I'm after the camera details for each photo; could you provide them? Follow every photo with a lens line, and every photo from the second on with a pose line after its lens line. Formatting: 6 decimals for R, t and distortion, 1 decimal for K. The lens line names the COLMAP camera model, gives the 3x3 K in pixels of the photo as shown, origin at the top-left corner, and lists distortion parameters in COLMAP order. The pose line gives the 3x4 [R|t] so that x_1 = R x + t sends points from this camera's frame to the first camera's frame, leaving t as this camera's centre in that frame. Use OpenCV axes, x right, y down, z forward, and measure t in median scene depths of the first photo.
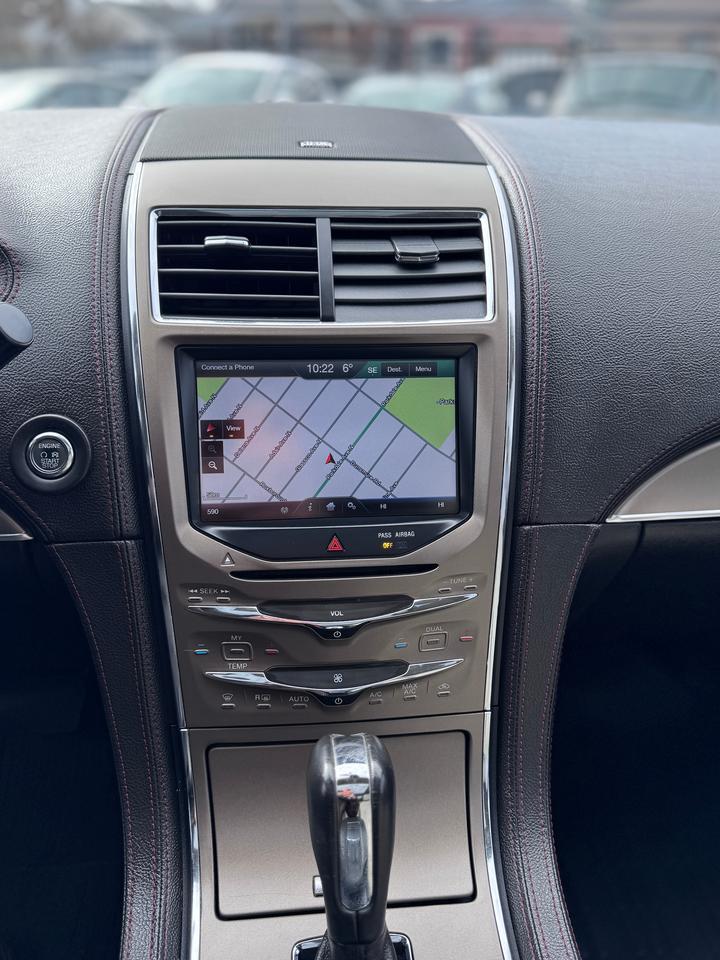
lens RADIAL K [[904.9, 0, 360.0], [0, 904.9, 480.0], [0, 0, 1]] dist [0.012984, 0.000816]
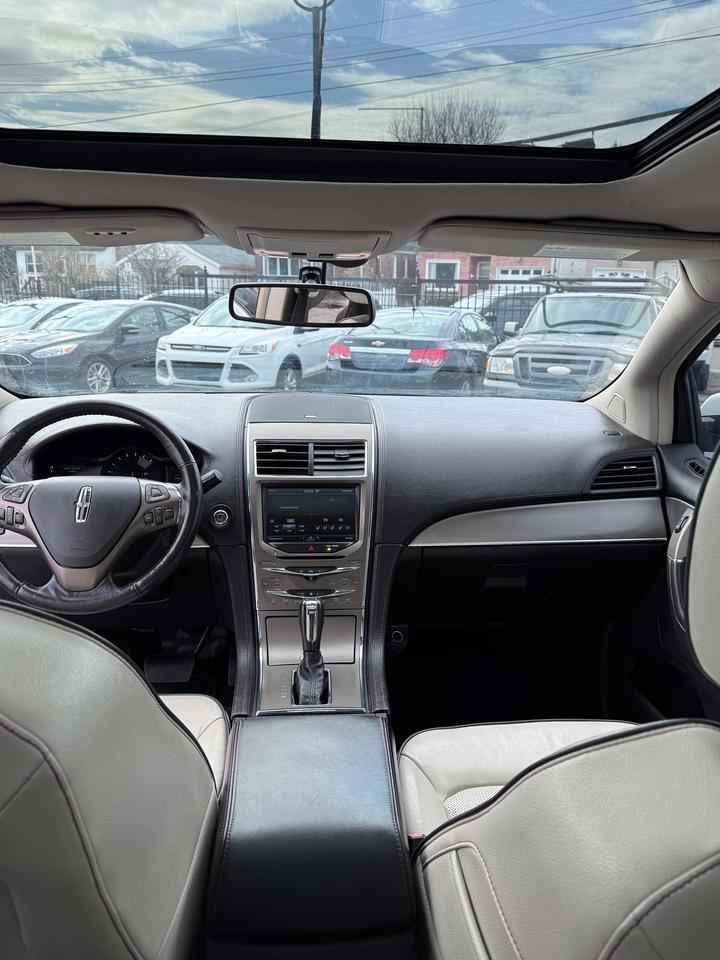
lens RADIAL K [[682.2, 0, 351.1], [0, 682.2, 480.0], [0, 0, 1]] dist [0.035501, -0.041832]
pose [[0.999070, 0.001296, -0.043099, 0.197688], [-0.010178, 0.978390, -0.206518, 0.310615], [0.041900, 0.206764, 0.977493, -1.236252]]
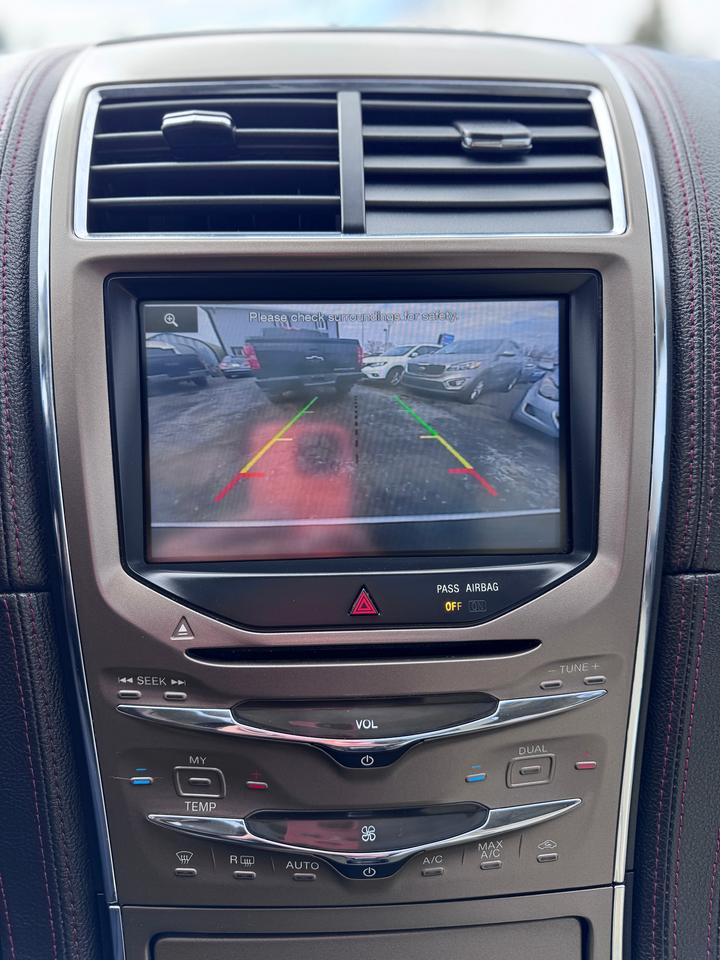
lens RADIAL K [[682.2, 0, 351.1], [0, 682.2, 480.0], [0, 0, 1]] dist [0.035501, -0.041832]
pose [[0.998025, 0.001522, -0.062800, -0.007928], [-0.004690, 0.998721, -0.050333, 0.012725], [0.062643, 0.050529, 0.996756, 0.541612]]
